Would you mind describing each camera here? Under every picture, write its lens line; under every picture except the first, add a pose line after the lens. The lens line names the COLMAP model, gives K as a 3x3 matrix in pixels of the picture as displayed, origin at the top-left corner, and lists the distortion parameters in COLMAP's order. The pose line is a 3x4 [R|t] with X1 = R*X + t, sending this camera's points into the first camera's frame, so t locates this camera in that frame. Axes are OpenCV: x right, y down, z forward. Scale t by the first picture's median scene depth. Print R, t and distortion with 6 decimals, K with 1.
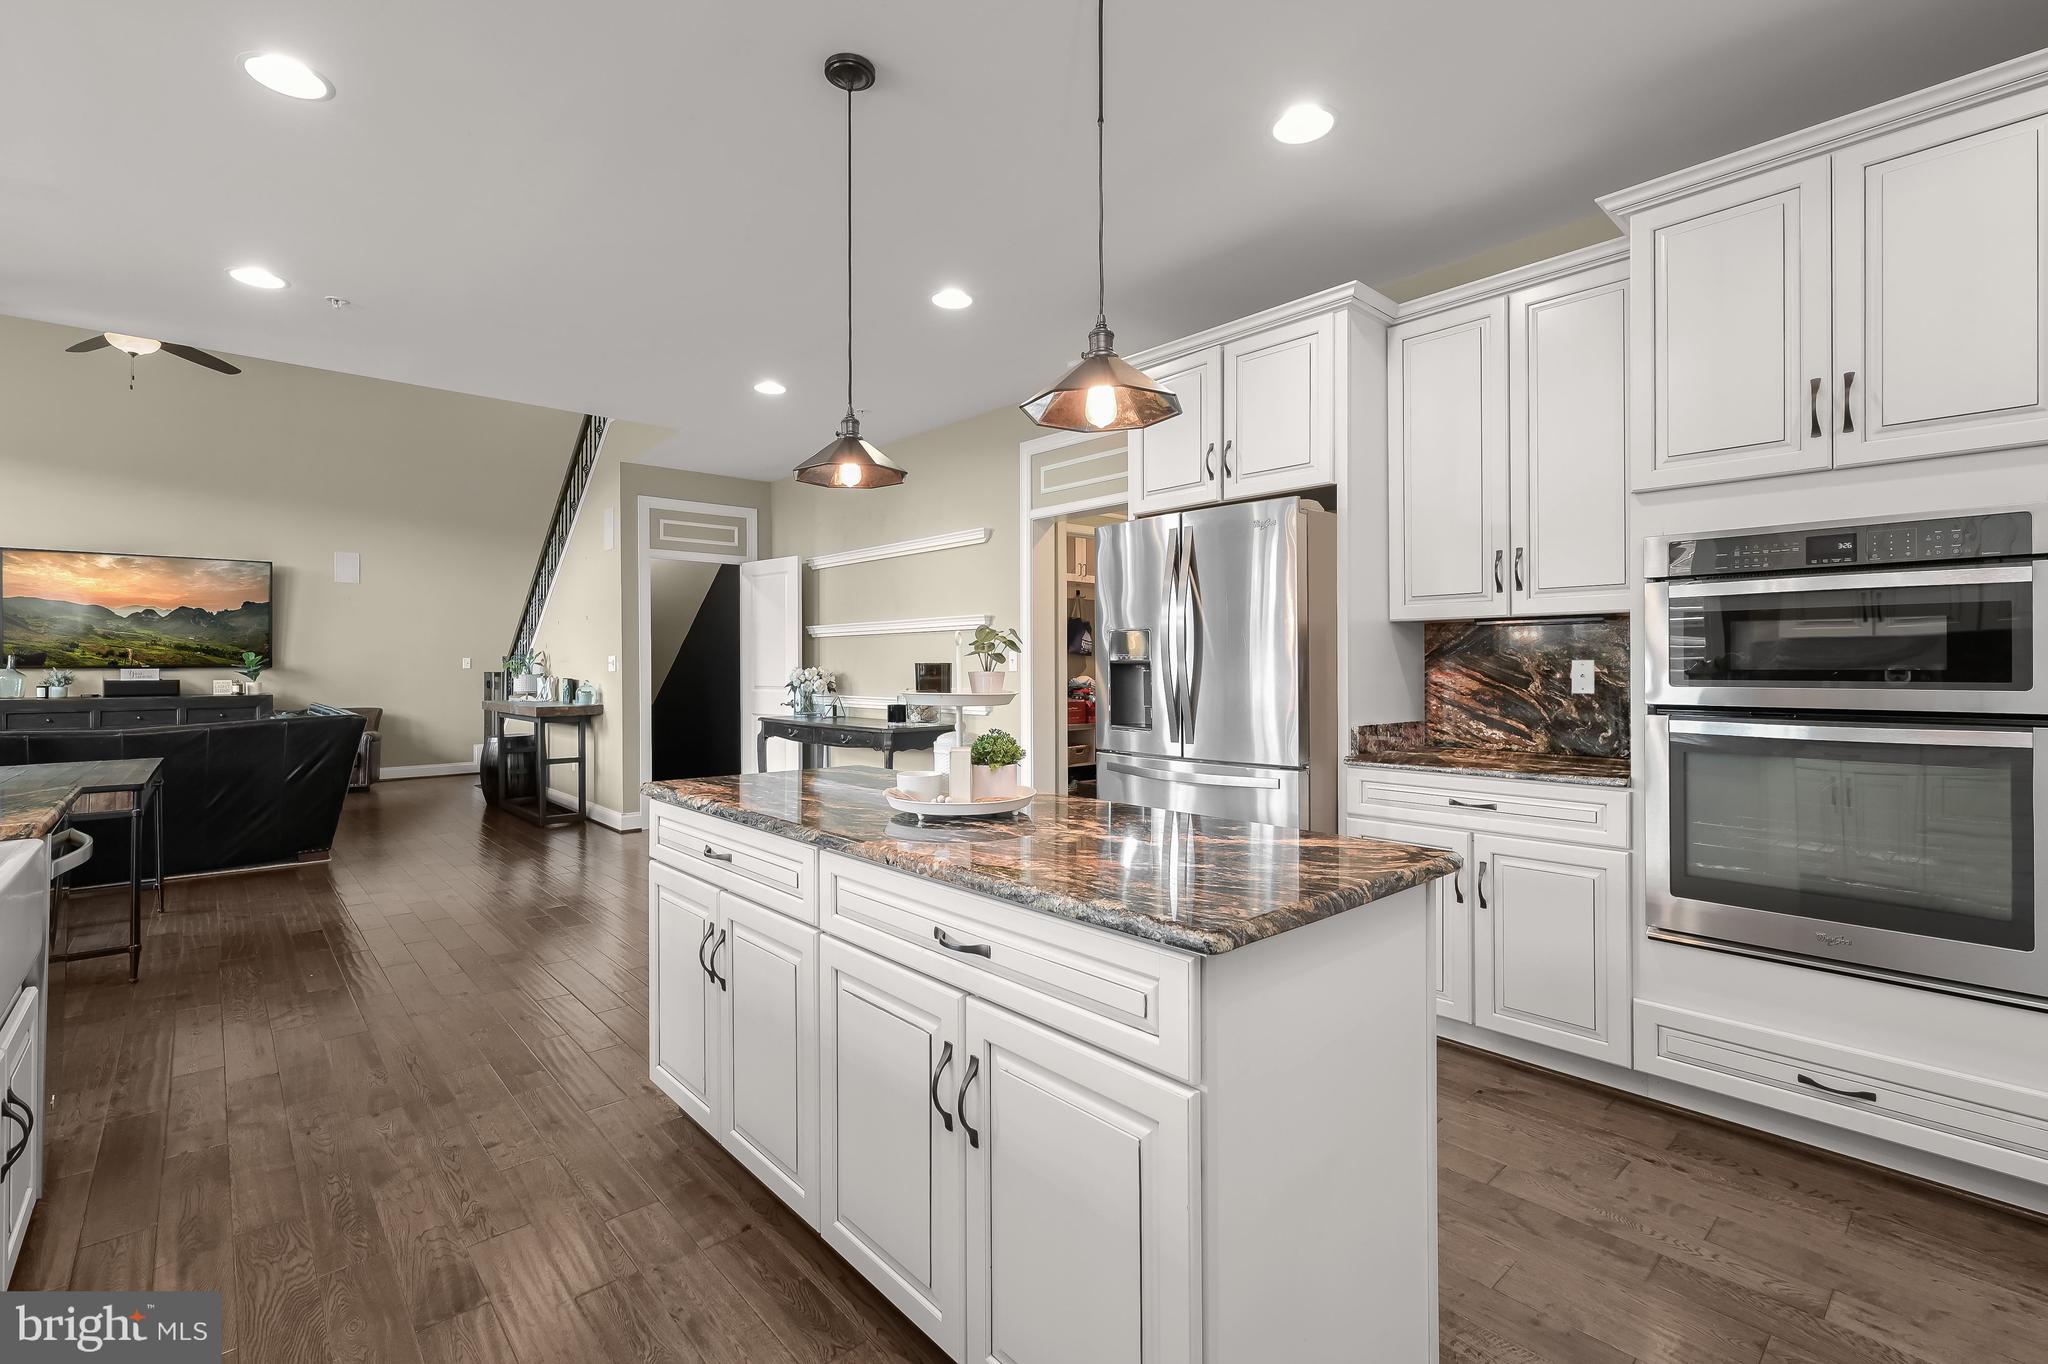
lens RADIAL K [[894.9, 0, 1029.8], [0, 894.9, 686.6], [0, 0, 1]] dist [-0.001583, -0.000274]
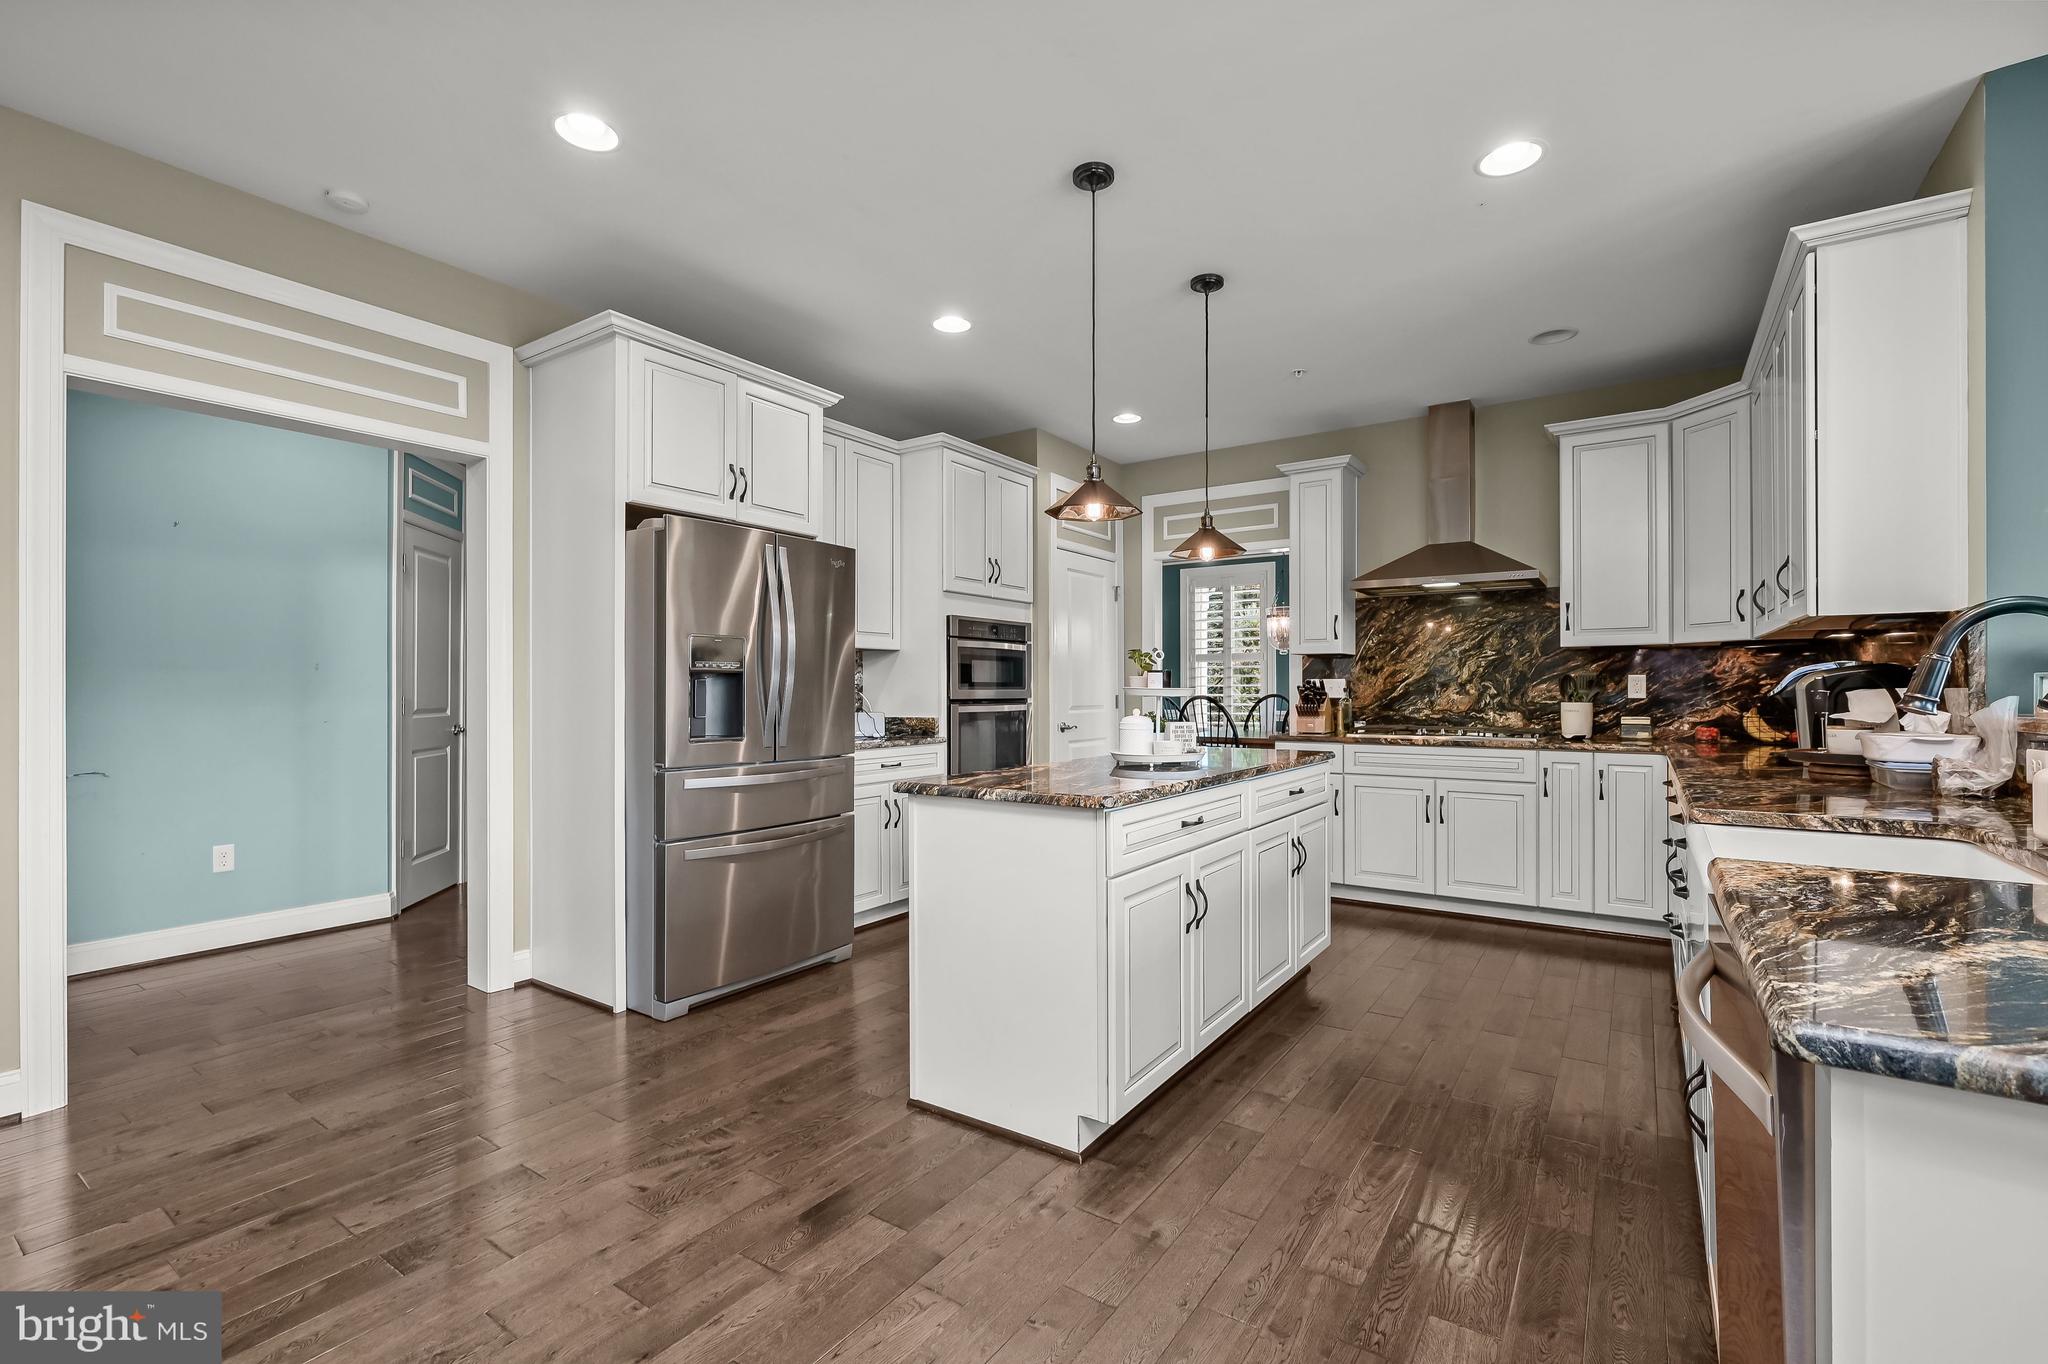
lens RADIAL K [[894.3, 0, 1034.1], [0, 894.3, 689.9], [0, 0, 1]] dist [-0.001330, -0.000220]
pose [[-0.223768, 0.000399, 0.974642, -1.453554], [0.039824, 0.999169, 0.008734, -0.014282], [-0.973828, 0.040768, -0.223598, 1.430914]]
